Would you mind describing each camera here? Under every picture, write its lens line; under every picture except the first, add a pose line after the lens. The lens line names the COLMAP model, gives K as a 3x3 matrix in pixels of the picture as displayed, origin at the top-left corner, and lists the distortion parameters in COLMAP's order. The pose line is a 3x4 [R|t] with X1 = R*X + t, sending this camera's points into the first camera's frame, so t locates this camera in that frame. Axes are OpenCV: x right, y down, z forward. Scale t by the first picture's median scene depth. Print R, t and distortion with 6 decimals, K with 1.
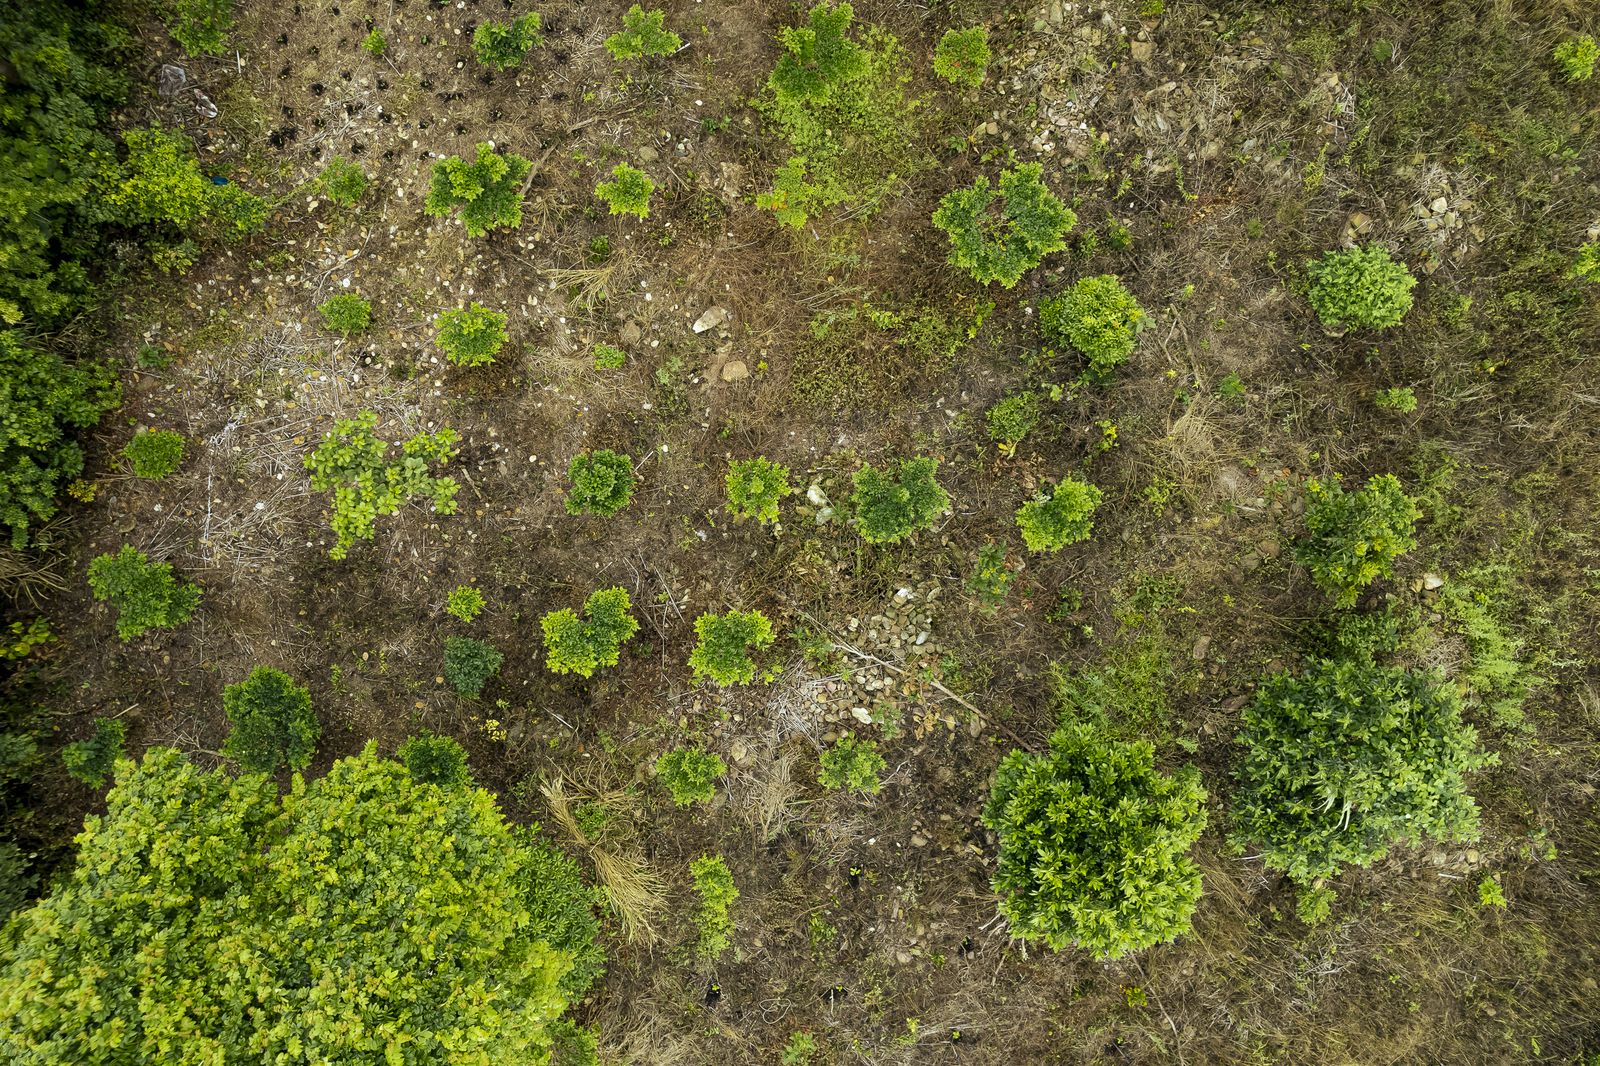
lens RADIAL K [[1010.5, 0, 800.0], [0, 1010.5, 533.0], [0, 0, 1]] dist [-0.102922, 0.077814]
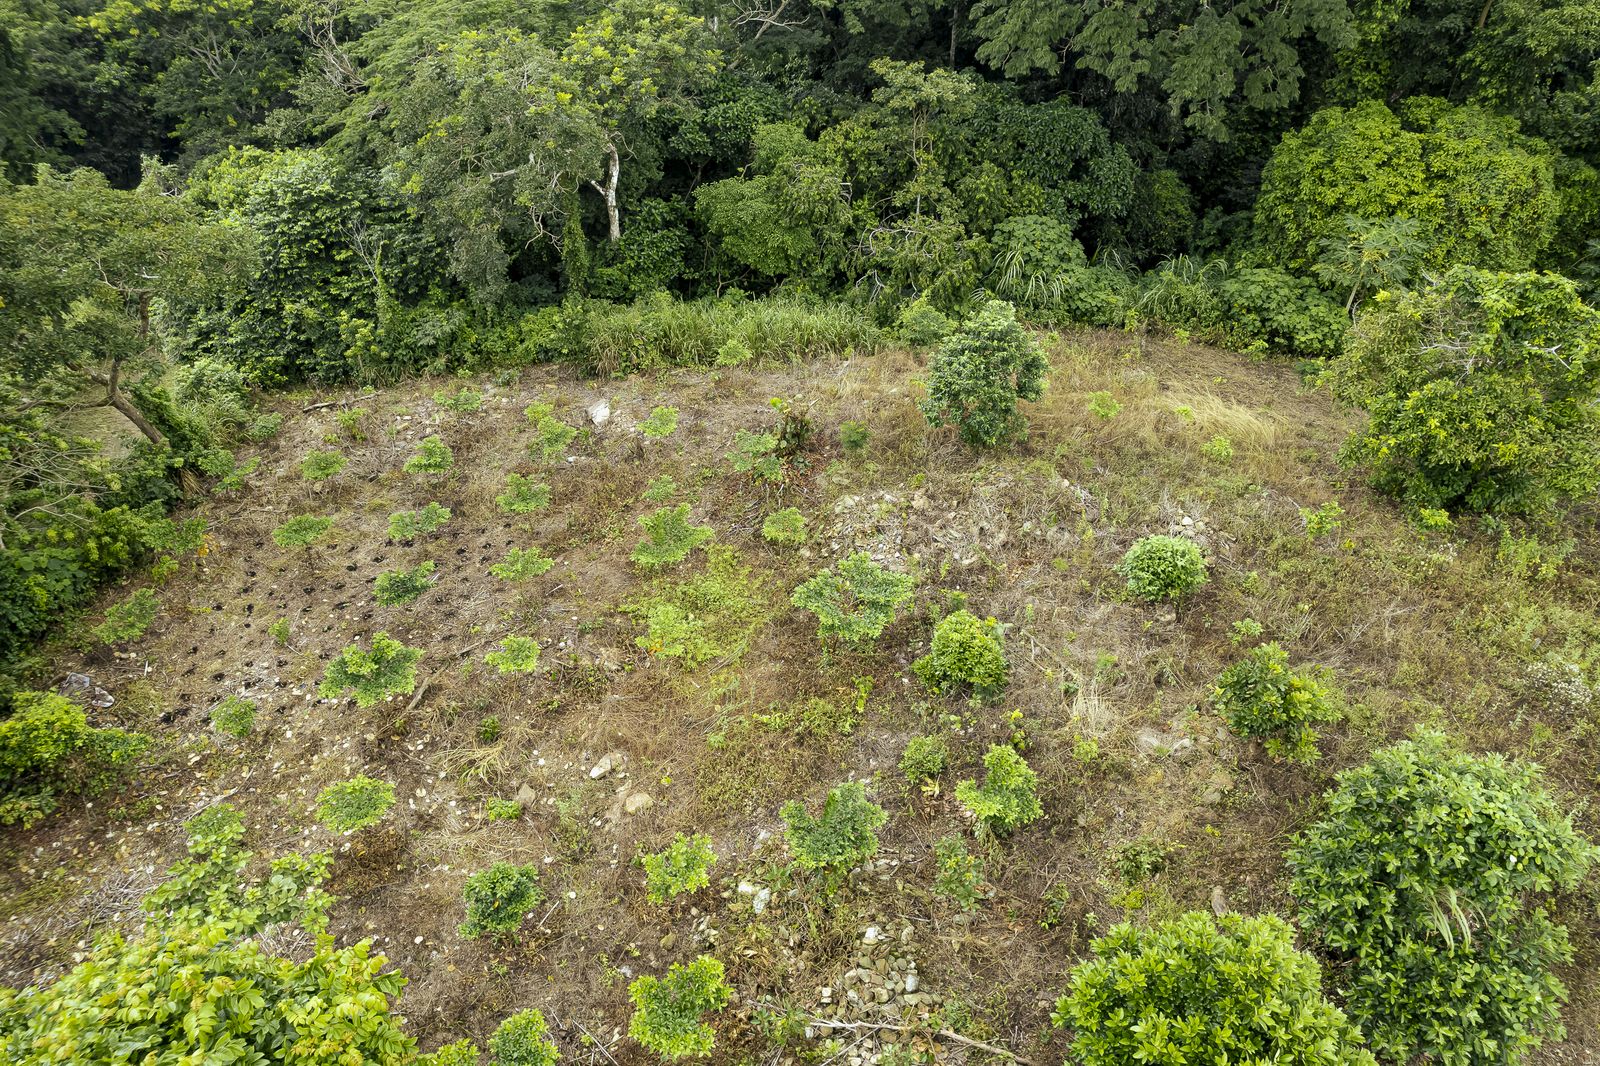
lens RADIAL K [[1010.5, 0, 800.0], [0, 1010.5, 533.0], [0, 0, 1]] dist [-0.102922, 0.077814]
pose [[0.967139, -0.152175, 0.203679, -0.069513], [0.254163, 0.599470, -0.758971, 0.442794], [-0.006603, 0.785798, 0.618448, 0.202893]]
